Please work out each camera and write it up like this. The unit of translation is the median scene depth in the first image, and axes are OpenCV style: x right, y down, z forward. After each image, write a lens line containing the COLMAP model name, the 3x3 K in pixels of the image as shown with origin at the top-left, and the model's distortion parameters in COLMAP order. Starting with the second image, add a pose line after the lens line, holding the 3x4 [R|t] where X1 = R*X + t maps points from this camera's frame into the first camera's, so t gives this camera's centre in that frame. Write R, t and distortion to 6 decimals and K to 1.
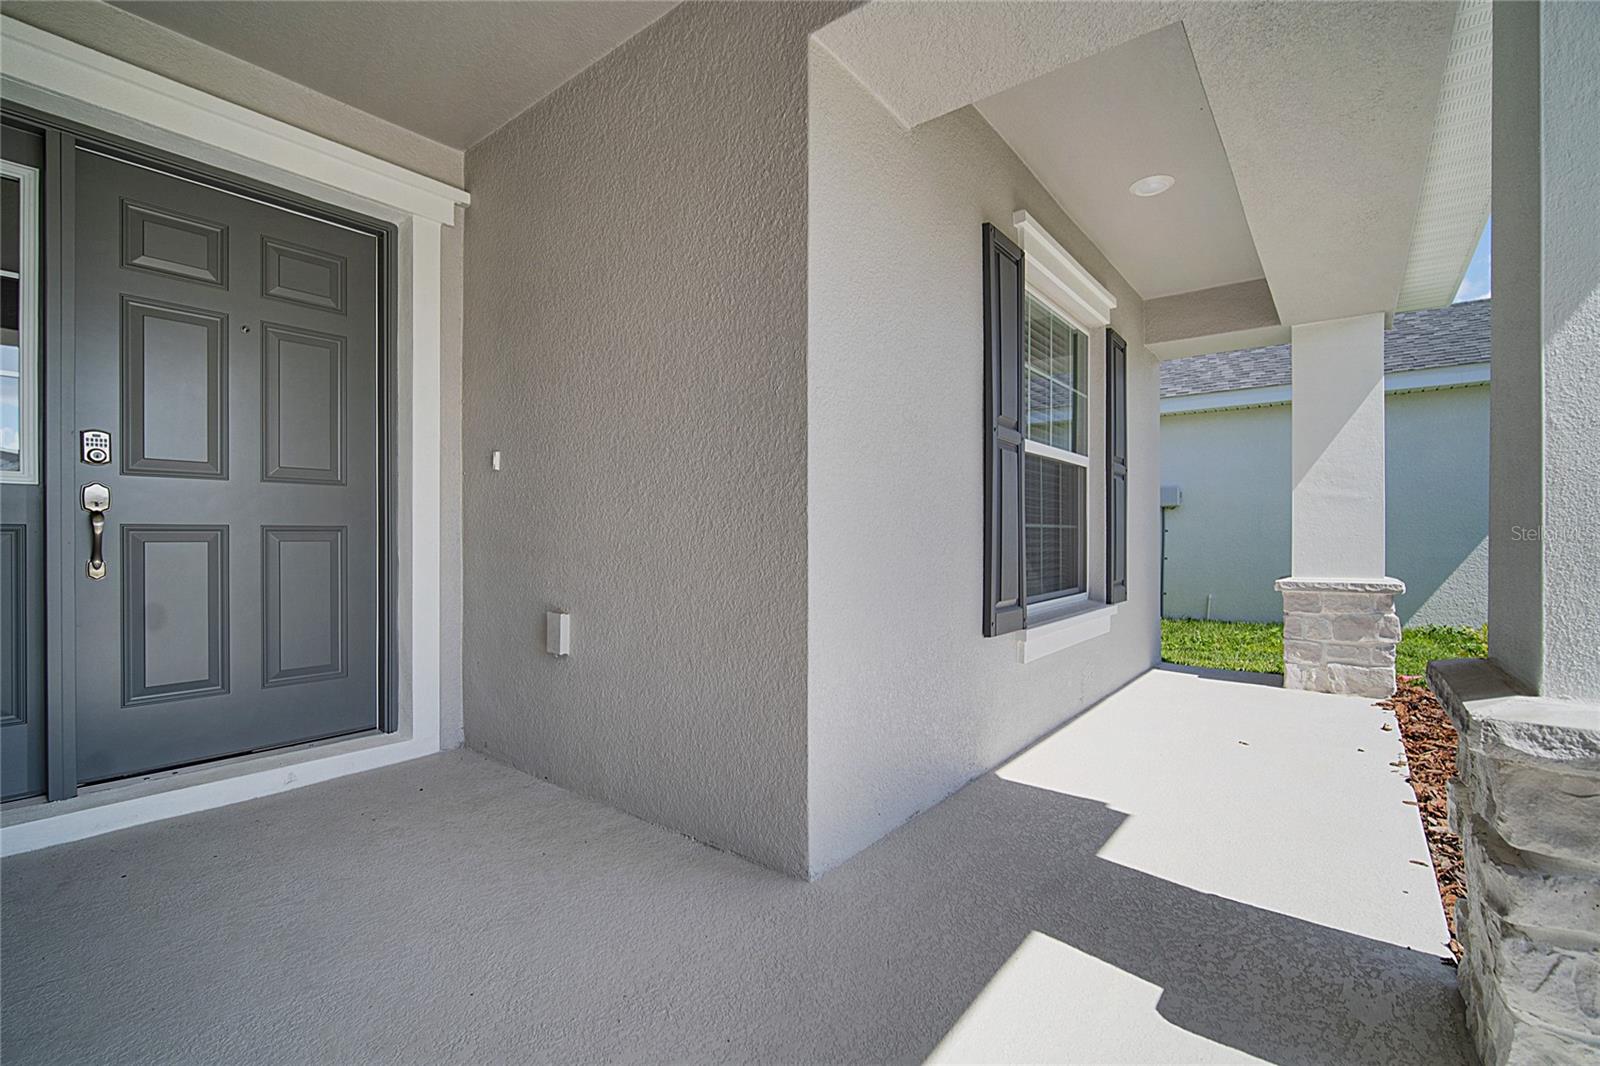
lens RADIAL K [[713.8, 0, 796.3], [0, 713.8, 532.9], [0, 0, 1]] dist [-0.012415, 0.003271]
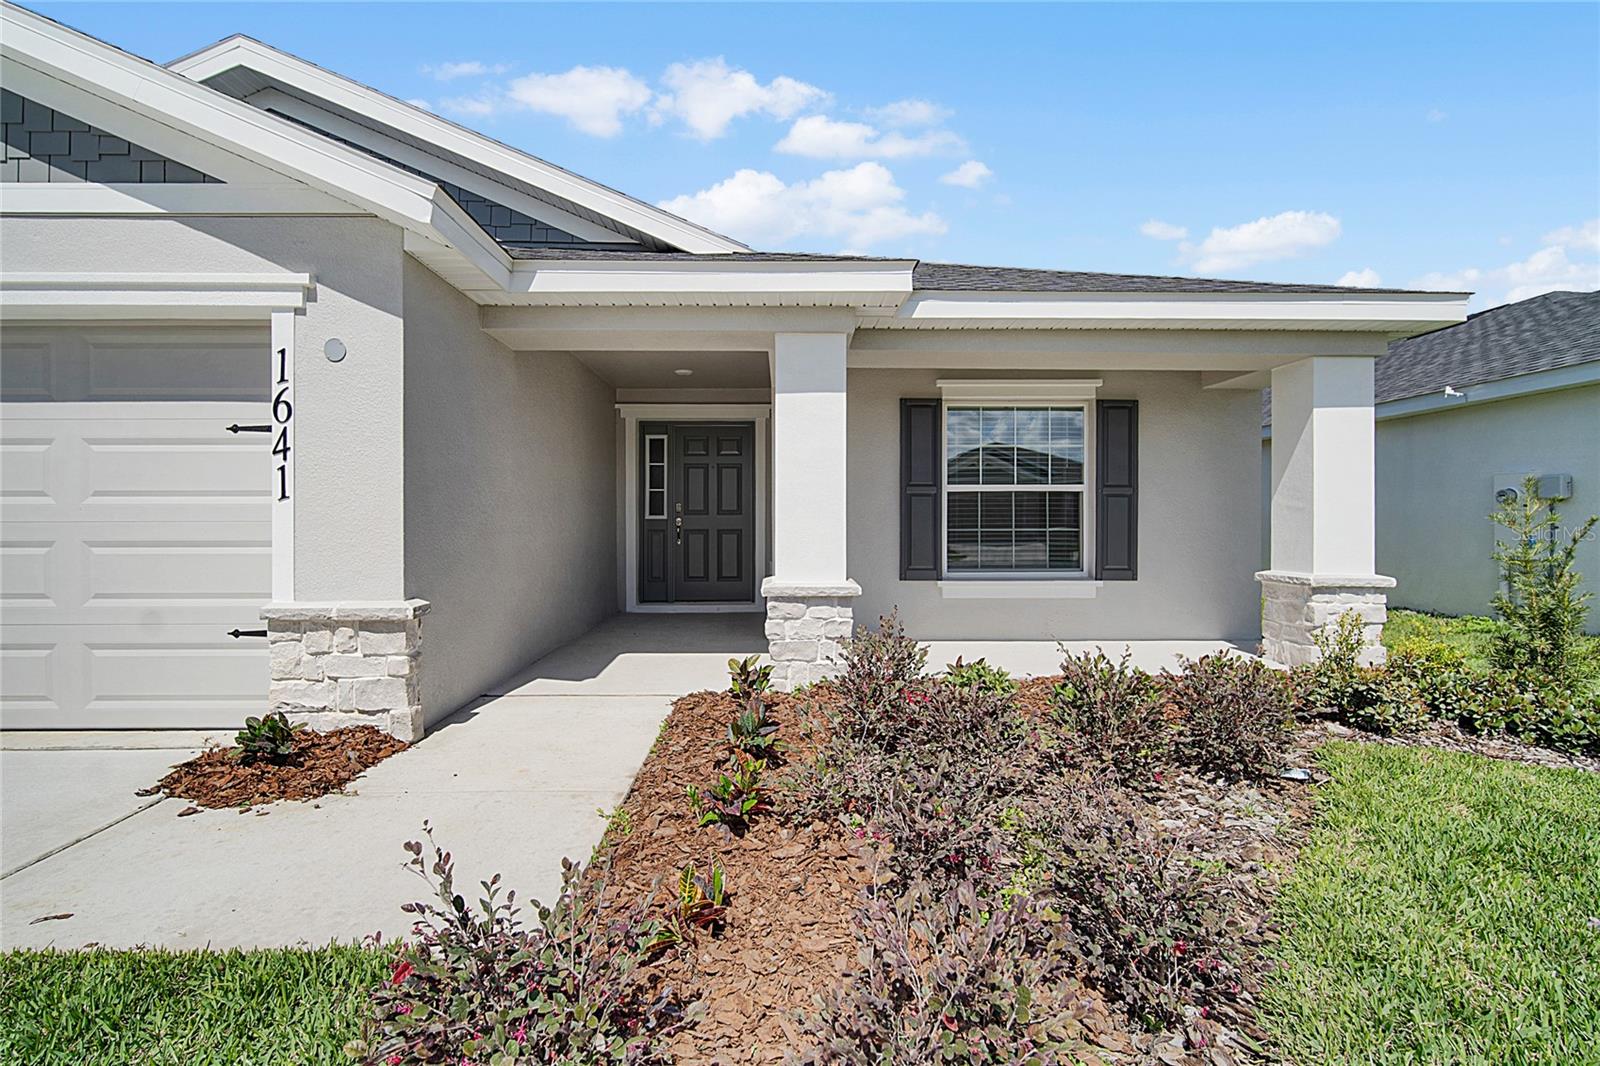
lens RADIAL K [[713.8, 0, 793.5], [0, 713.8, 523.5], [0, 0, 1]] dist [-0.012415, 0.003271]
pose [[0.643944, 0.003484, -0.765064, 1.945307], [0.002639, 0.999974, 0.006775, -0.057585], [0.765068, -0.006382, 0.643918, -0.801483]]
